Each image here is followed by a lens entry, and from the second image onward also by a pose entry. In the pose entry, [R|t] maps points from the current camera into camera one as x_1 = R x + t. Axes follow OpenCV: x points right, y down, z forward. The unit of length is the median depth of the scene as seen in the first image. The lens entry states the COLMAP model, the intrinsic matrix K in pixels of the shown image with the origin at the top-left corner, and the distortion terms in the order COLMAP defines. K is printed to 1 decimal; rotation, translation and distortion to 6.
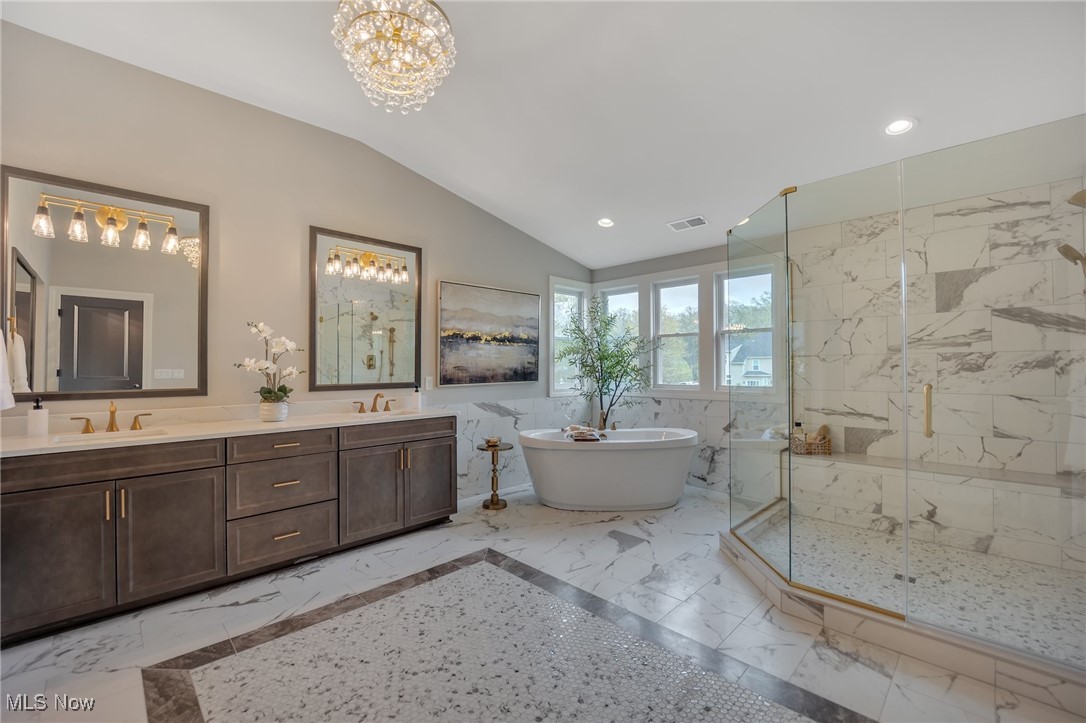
lens RADIAL K [[452.1, 0, 539.7], [0, 452.1, 360.4], [0, 0, 1]] dist [-0.011996, 0.000492]
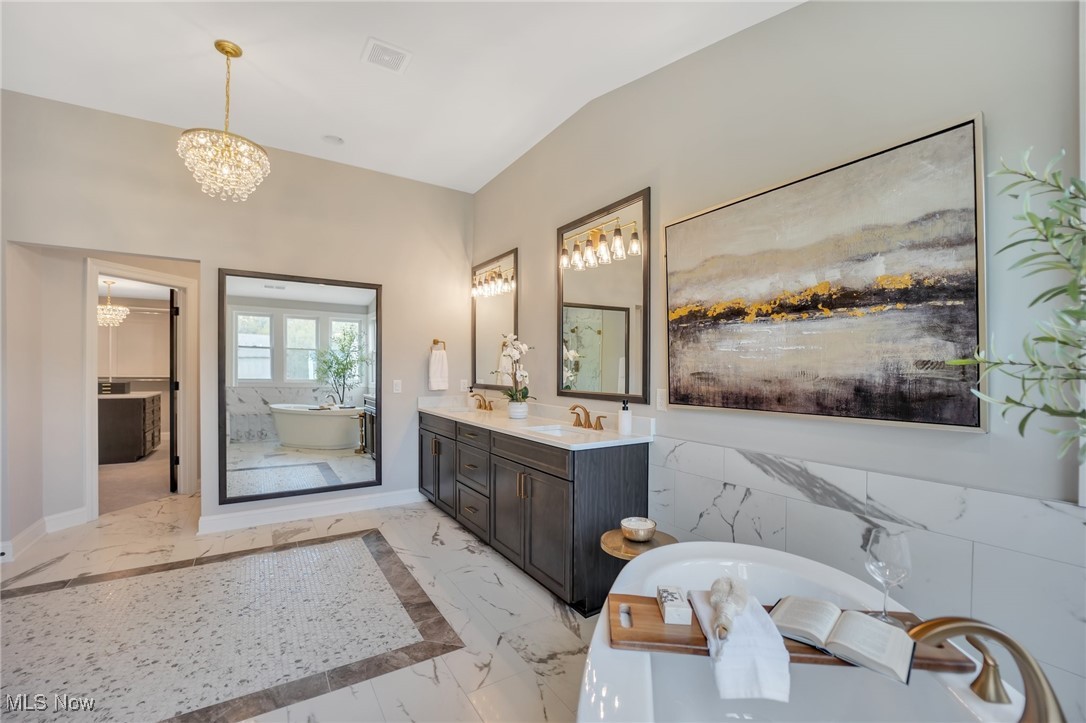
lens RADIAL K [[452.1, 0, 541.0], [0, 452.1, 369.4], [0, 0, 1]] dist [-0.011996, 0.000492]
pose [[-0.215472, 0.007389, -0.976482, 0.382767], [0.015531, 0.999871, 0.004139, 0.004547], [0.976387, -0.014274, -0.215559, 0.952646]]
